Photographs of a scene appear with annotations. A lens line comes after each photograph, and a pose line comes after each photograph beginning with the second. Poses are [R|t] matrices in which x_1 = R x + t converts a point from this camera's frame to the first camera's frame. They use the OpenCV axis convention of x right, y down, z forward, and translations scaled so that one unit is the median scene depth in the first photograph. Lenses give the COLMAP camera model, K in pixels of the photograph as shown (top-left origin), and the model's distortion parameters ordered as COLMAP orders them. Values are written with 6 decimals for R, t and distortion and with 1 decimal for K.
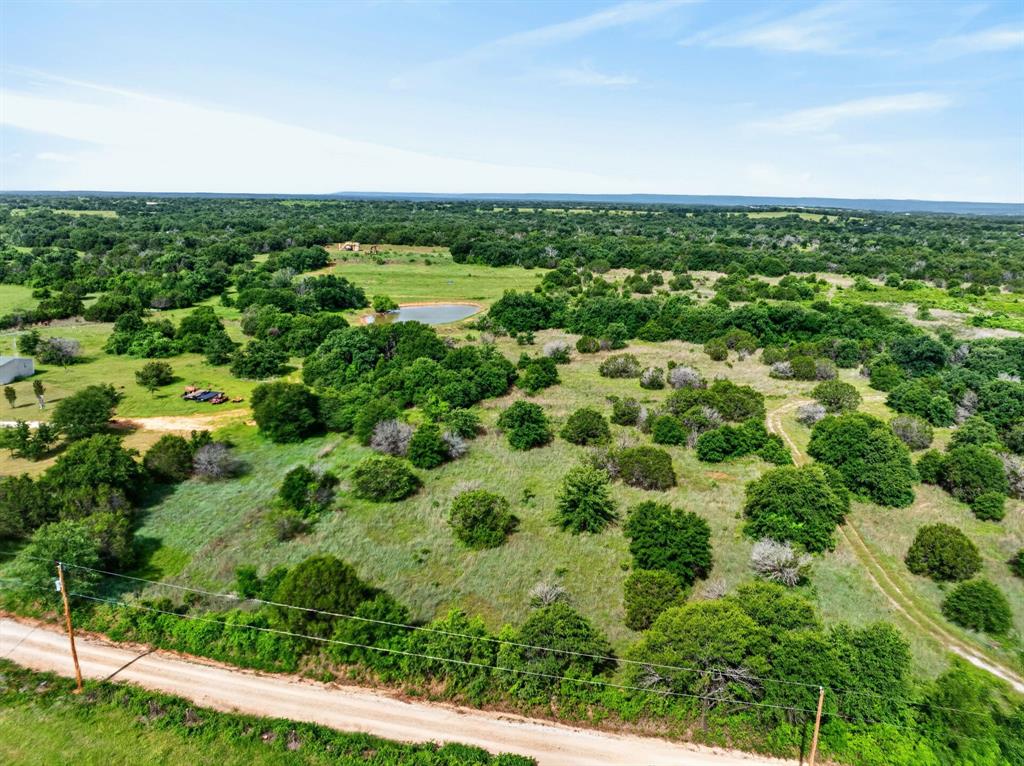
lens RADIAL K [[720.5, 0, 516.3], [0, 720.5, 391.6], [0, 0, 1]] dist [-0.036604, -0.002748]
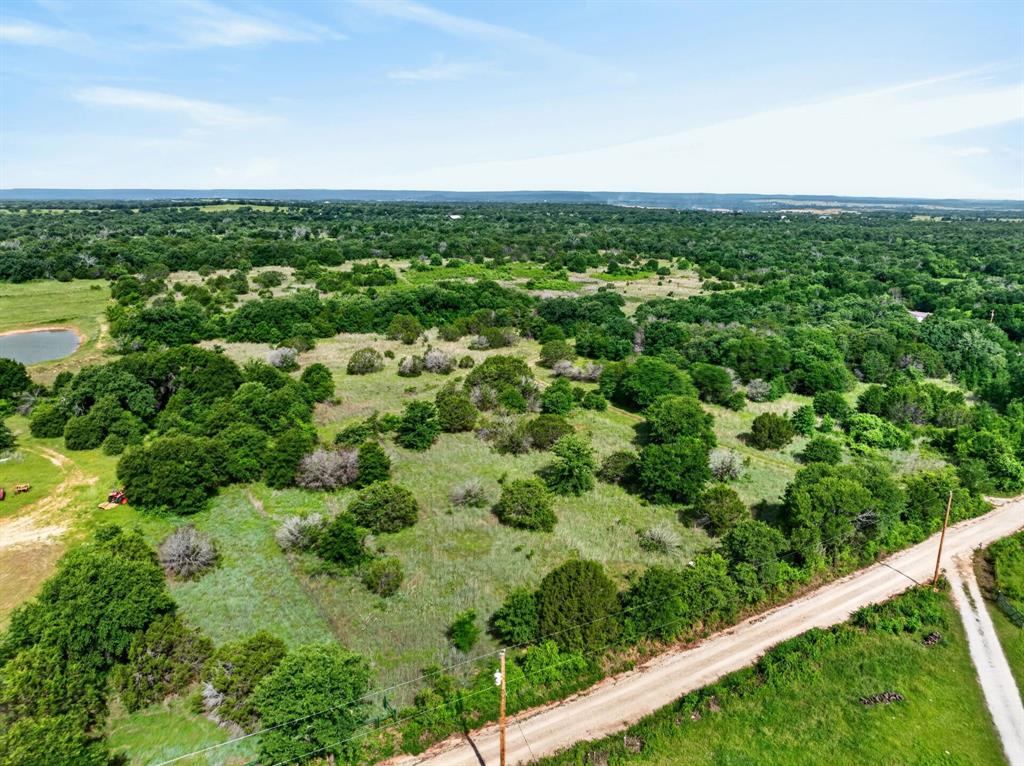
lens RADIAL K [[720.5, 0, 515.9], [0, 720.5, 383.0], [0, 0, 1]] dist [-0.036604, -0.002748]
pose [[0.722615, -0.185068, 0.666016, -0.297822], [0.185156, 0.980108, 0.071456, -0.030789], [-0.665991, 0.071682, 0.742507, 0.093212]]
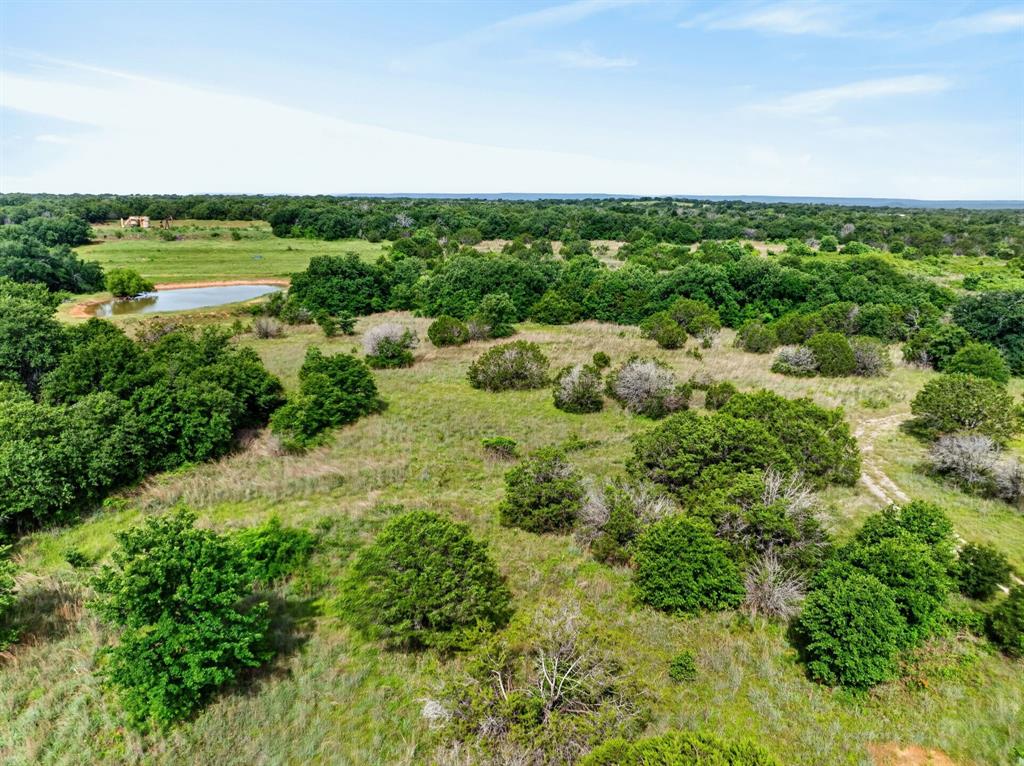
lens RADIAL K [[720.5, 0, 519.0], [0, 720.5, 381.4], [0, 0, 1]] dist [-0.036604, -0.002748]
pose [[0.984015, -0.049679, 0.171016, 0.050786], [0.052188, 0.998585, -0.010205, -0.015484], [-0.170267, 0.018966, 0.985215, 0.399005]]
